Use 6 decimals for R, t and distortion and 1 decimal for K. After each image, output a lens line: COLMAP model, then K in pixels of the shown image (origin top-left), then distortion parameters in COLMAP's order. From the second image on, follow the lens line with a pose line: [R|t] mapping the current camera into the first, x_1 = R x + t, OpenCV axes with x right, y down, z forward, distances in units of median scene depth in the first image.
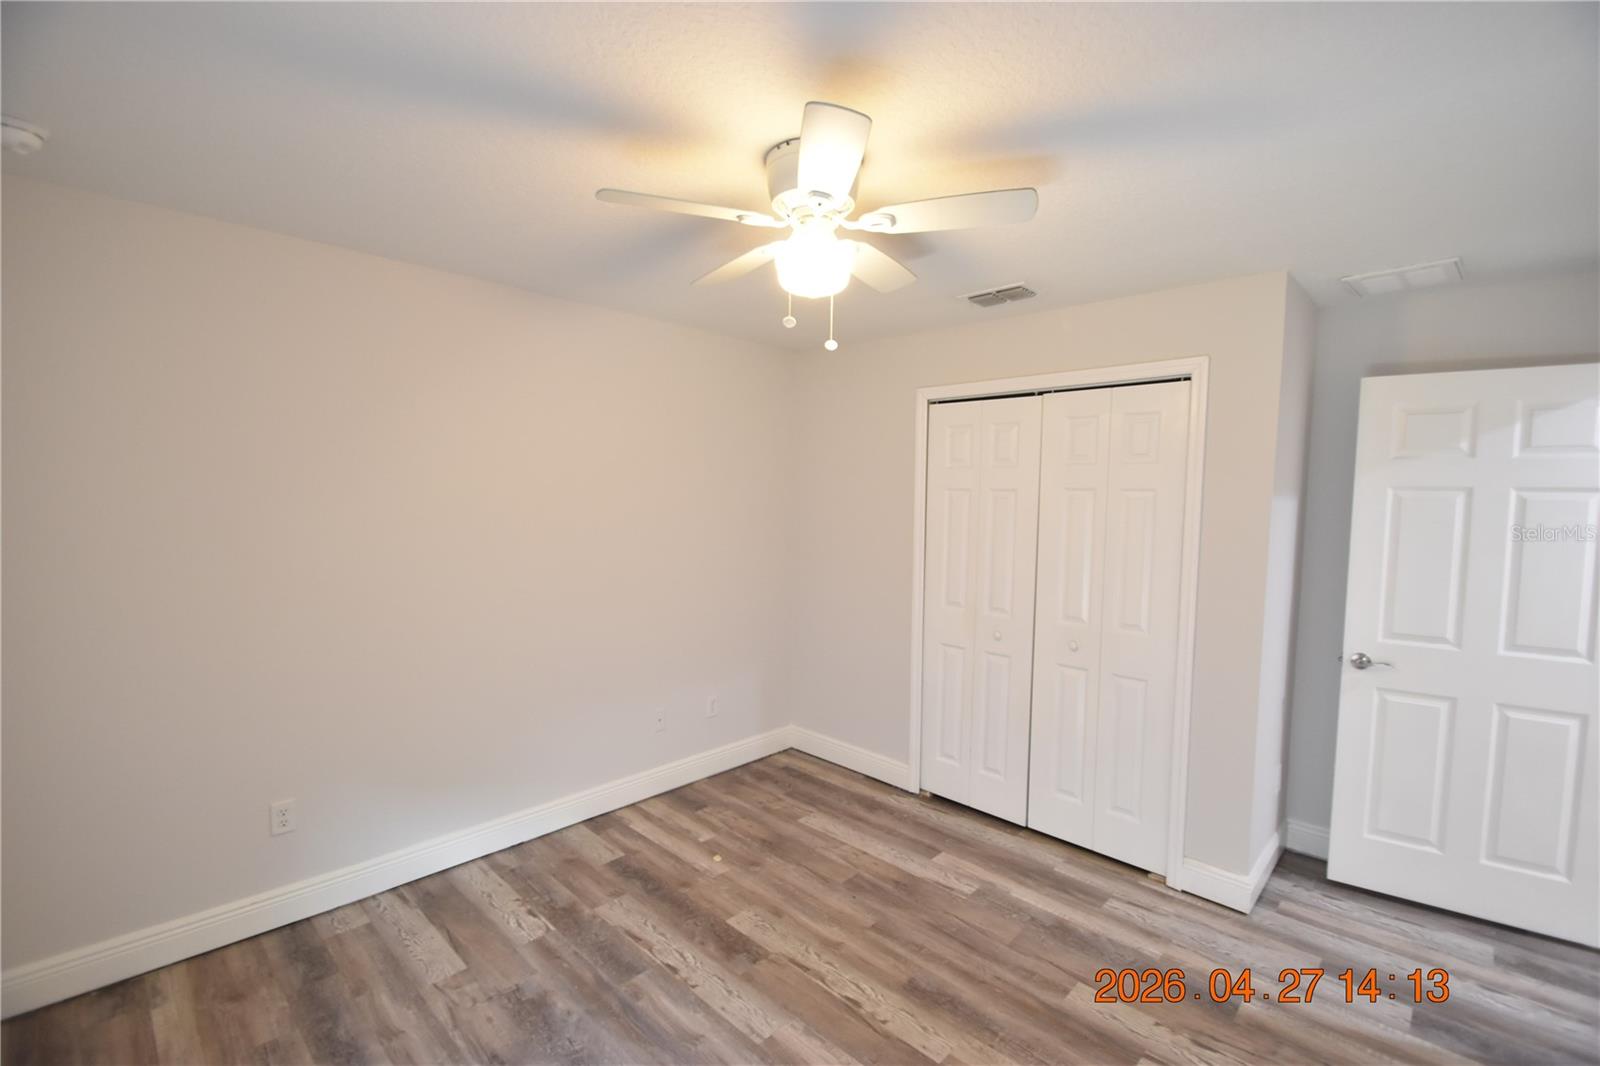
lens RADIAL K [[698.6, 0, 802.3], [0, 698.6, 530.1], [0, 0, 1]] dist [0.010200, -0.014203]
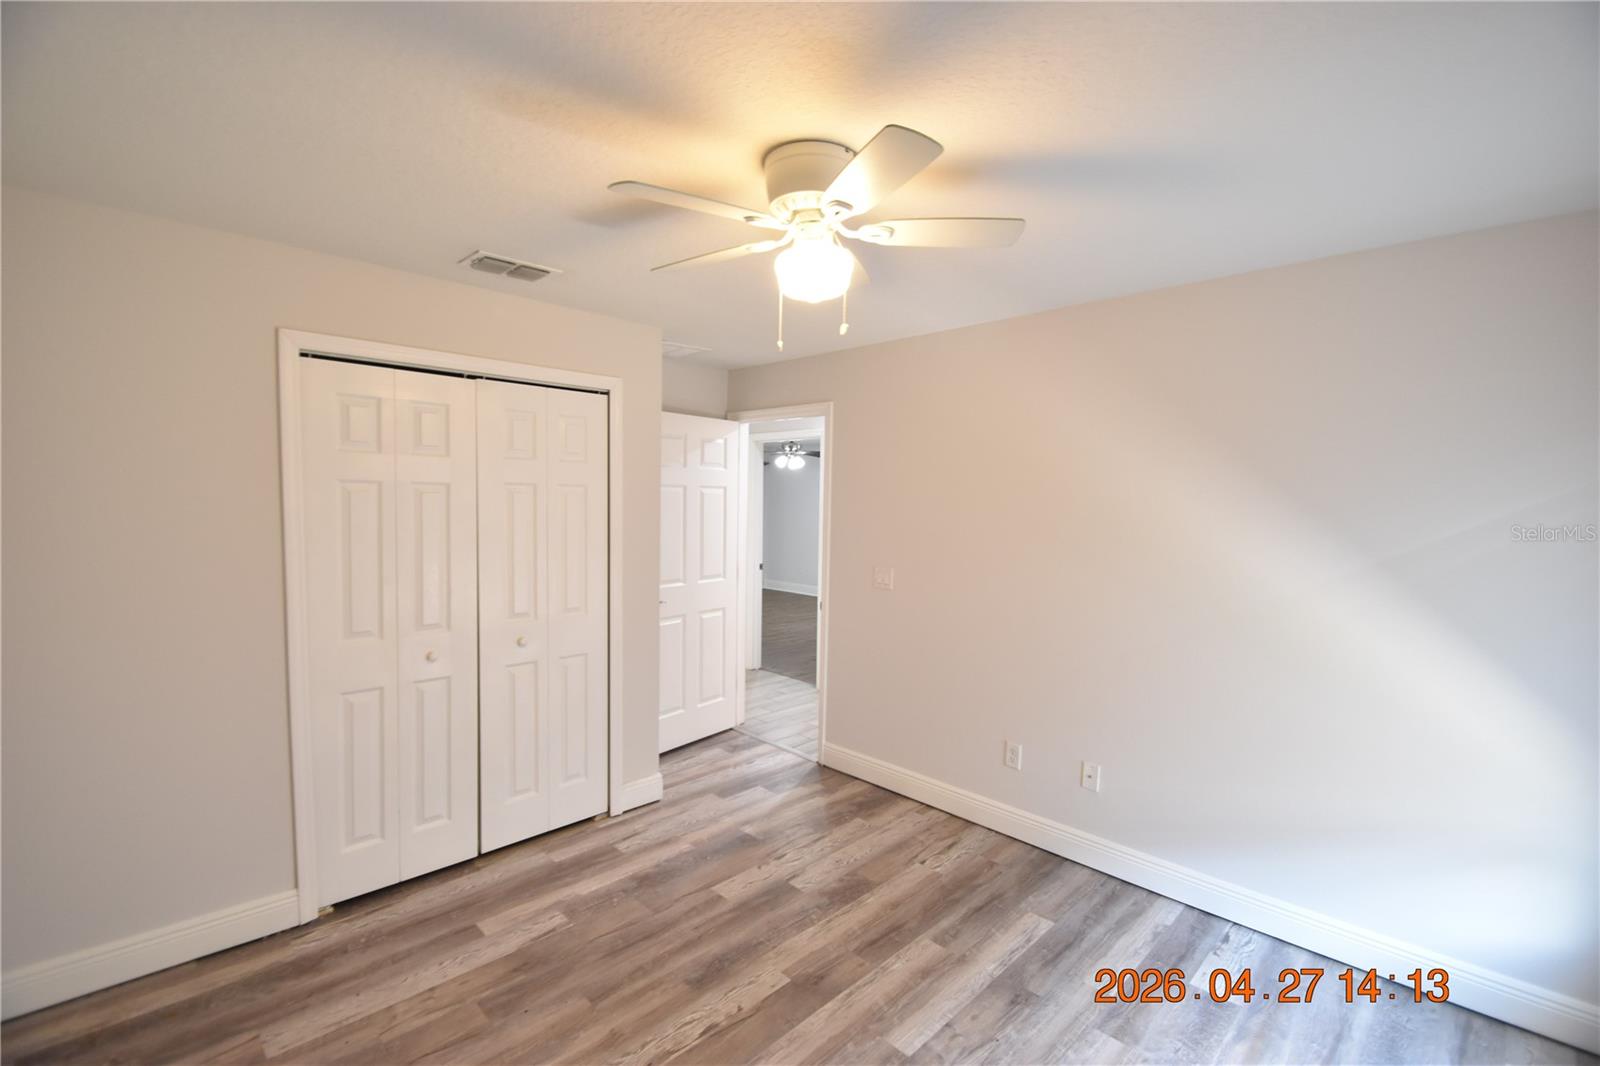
lens RADIAL K [[698.6, 0, 795.0], [0, 698.6, 531.4], [0, 0, 1]] dist [0.010200, -0.014203]
pose [[0.025279, -0.064921, 0.997570, -0.724753], [0.034334, 0.997357, 0.064037, -0.051723], [-0.999091, 0.032632, 0.027441, 0.728244]]
